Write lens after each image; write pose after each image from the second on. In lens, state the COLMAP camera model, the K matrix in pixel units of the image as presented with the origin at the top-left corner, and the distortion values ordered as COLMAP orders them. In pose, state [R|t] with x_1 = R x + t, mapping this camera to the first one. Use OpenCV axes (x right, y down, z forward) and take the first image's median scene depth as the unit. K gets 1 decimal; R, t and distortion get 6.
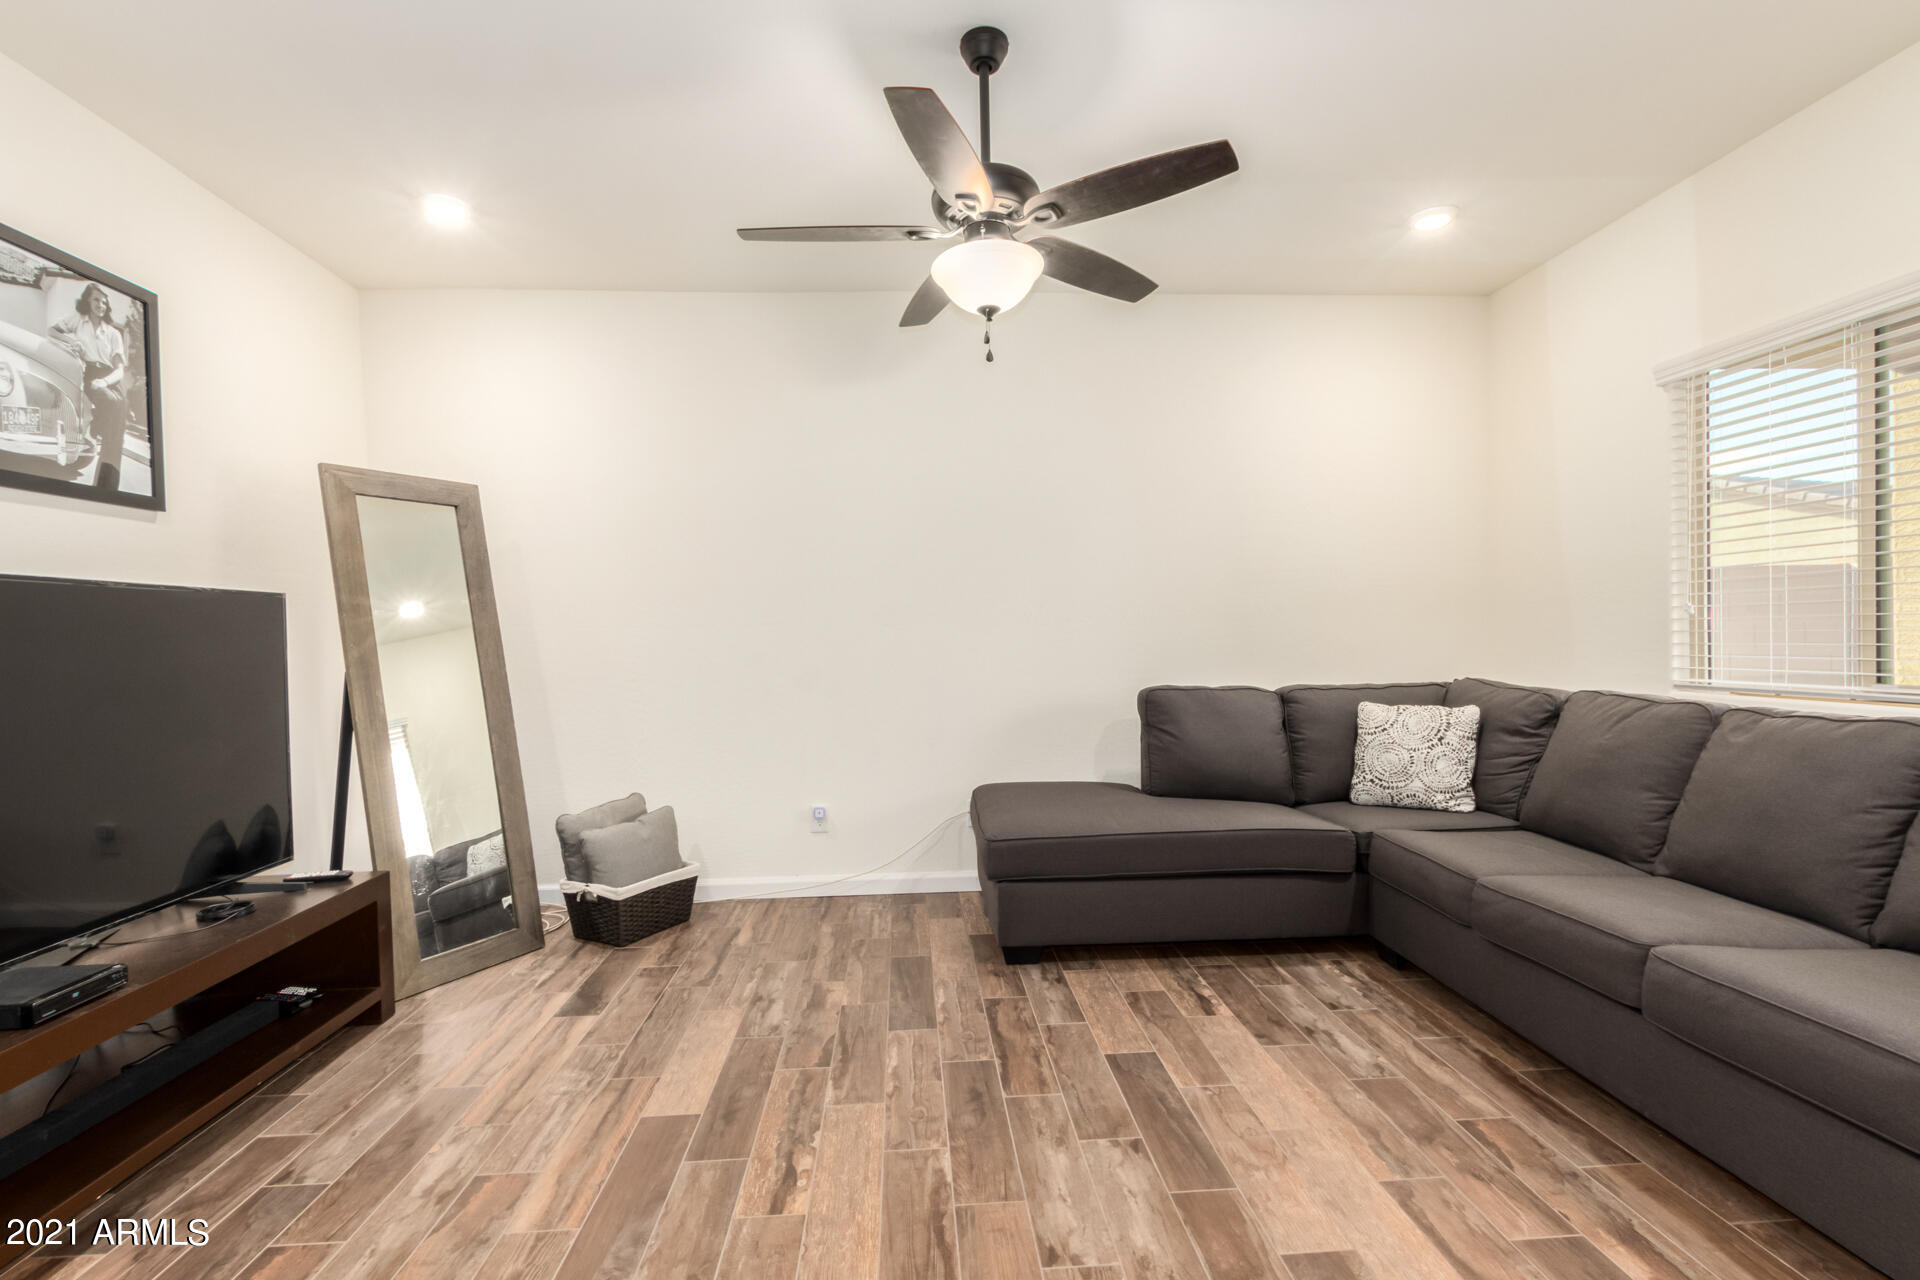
lens RADIAL K [[882.6, 0, 955.4], [0, 882.6, 653.4], [0, 0, 1]] dist [0.007703, -0.001707]
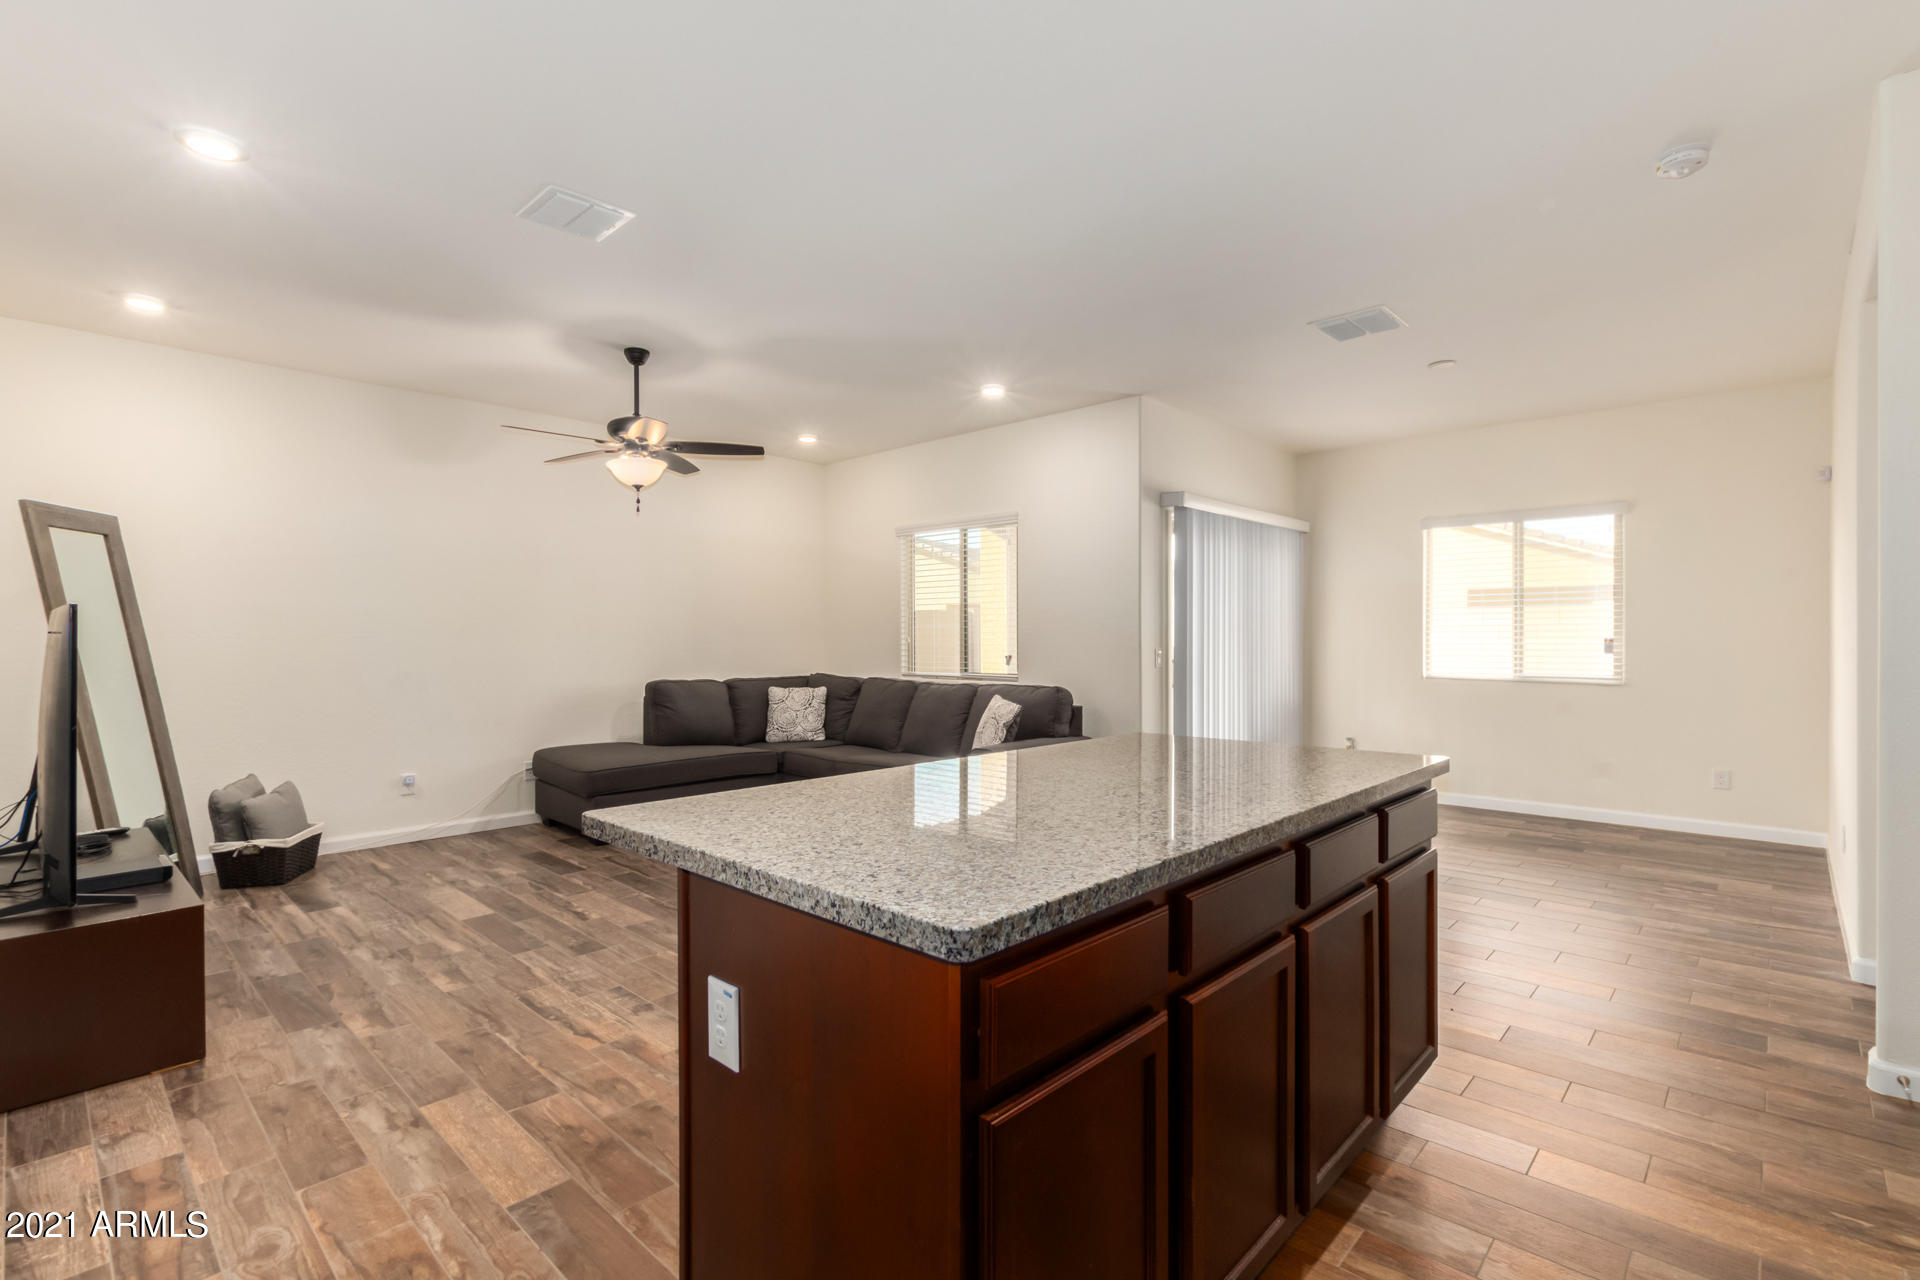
lens RADIAL K [[882.6, 0, 943.3], [0, 882.6, 650.4], [0, 0, 1]] dist [0.007703, -0.001707]
pose [[0.738875, 0.007439, 0.673801, -0.667287], [-0.000464, 0.999944, -0.010530, -0.001894], [-0.673842, 0.007468, 0.738838, -0.775937]]
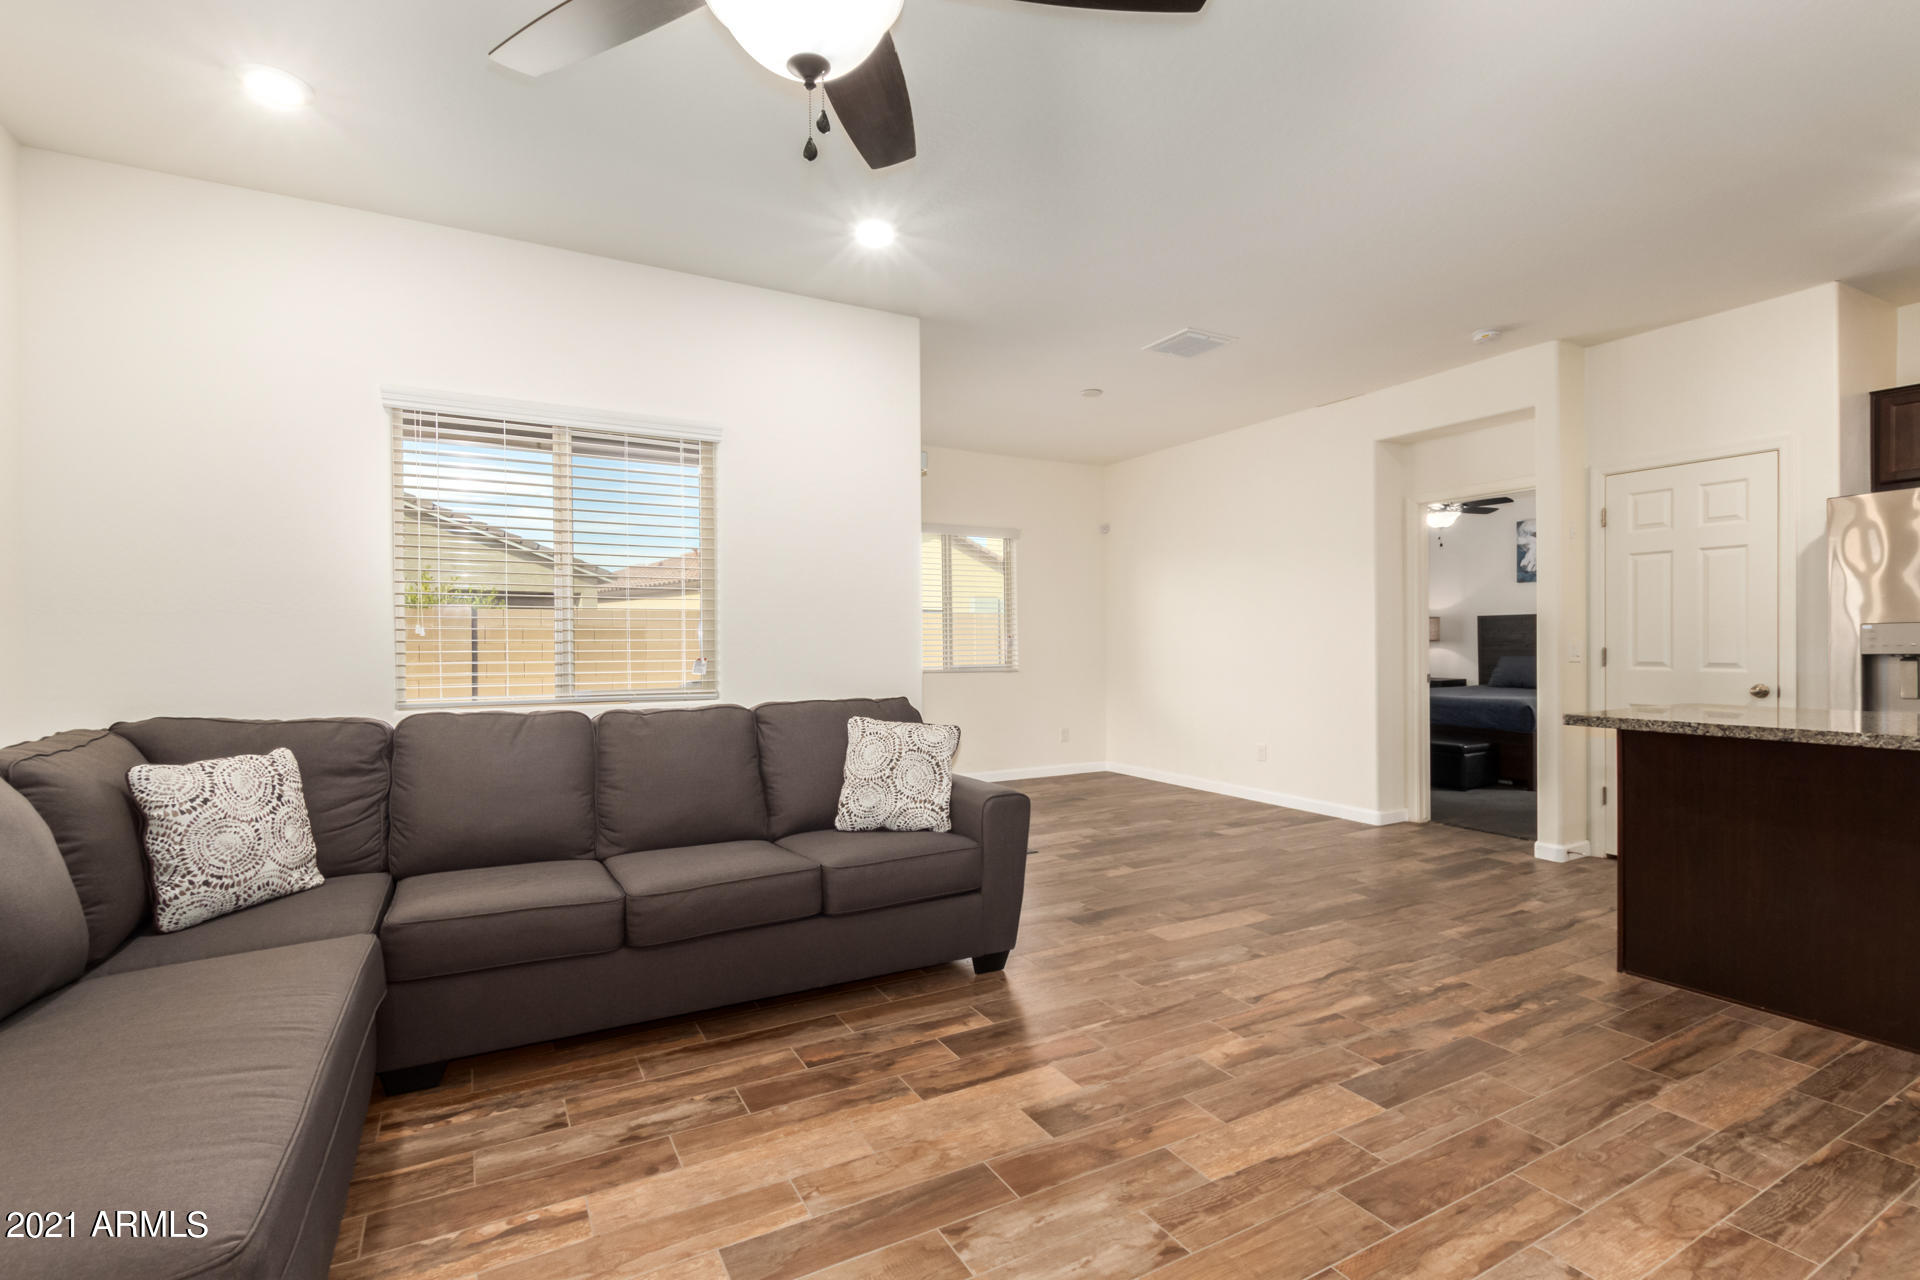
lens RADIAL K [[882.6, 0, 944.3], [0, 882.6, 647.0], [0, 0, 1]] dist [0.007703, -0.001707]
pose [[-0.429443, 0.015438, 0.902962, -0.431882], [0.026531, 0.999638, -0.004473, -0.012125], [-0.902704, 0.022036, -0.429697, 1.005483]]
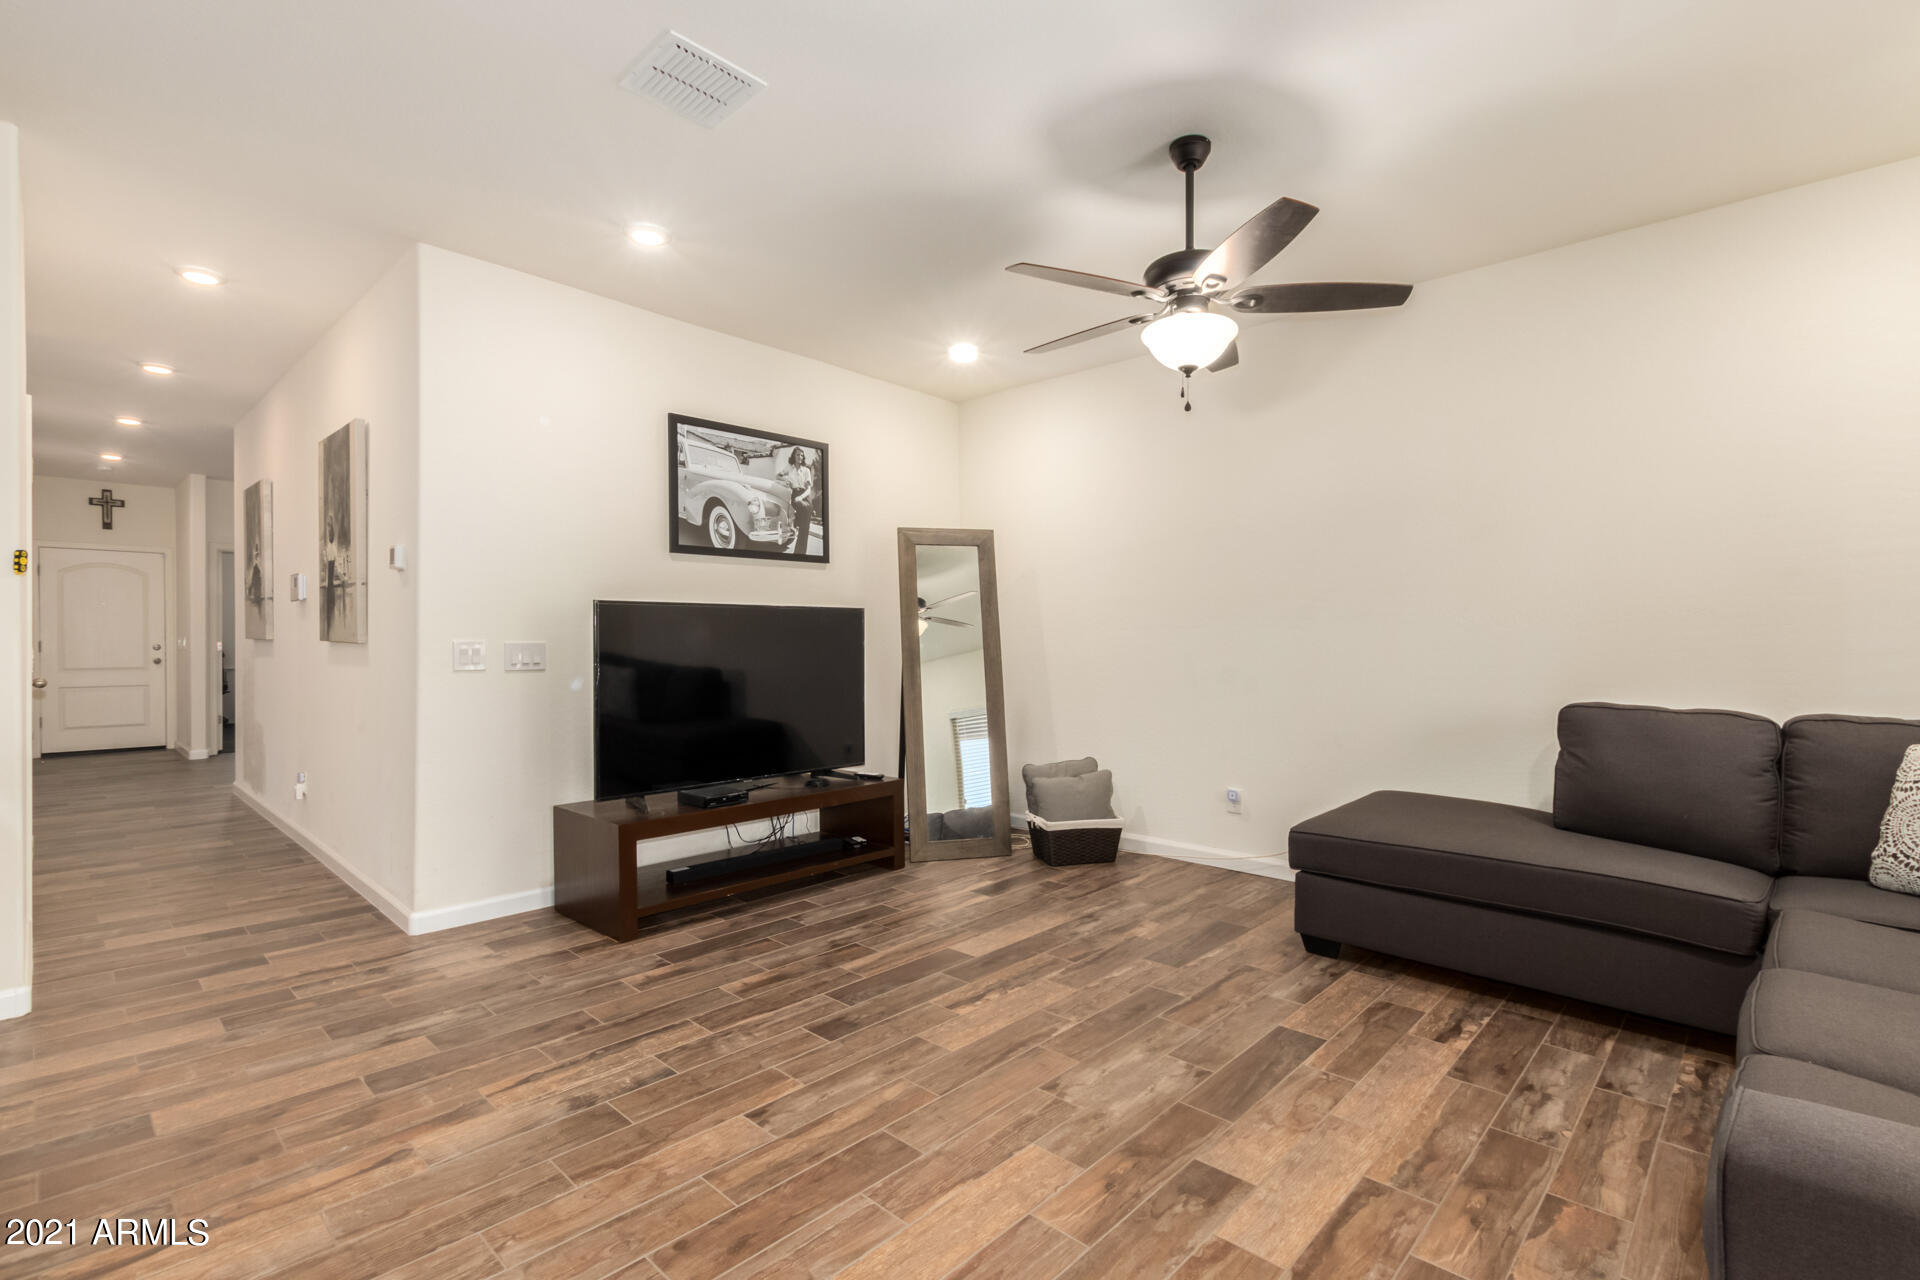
lens RADIAL K [[882.6, 0, 948.2], [0, 882.6, 648.4], [0, 0, 1]] dist [0.007703, -0.001707]
pose [[0.679117, 0.024342, -0.733627, 0.603946], [-0.026433, 0.999613, 0.008698, -0.008663], [0.733554, 0.013485, 0.679497, -0.041127]]
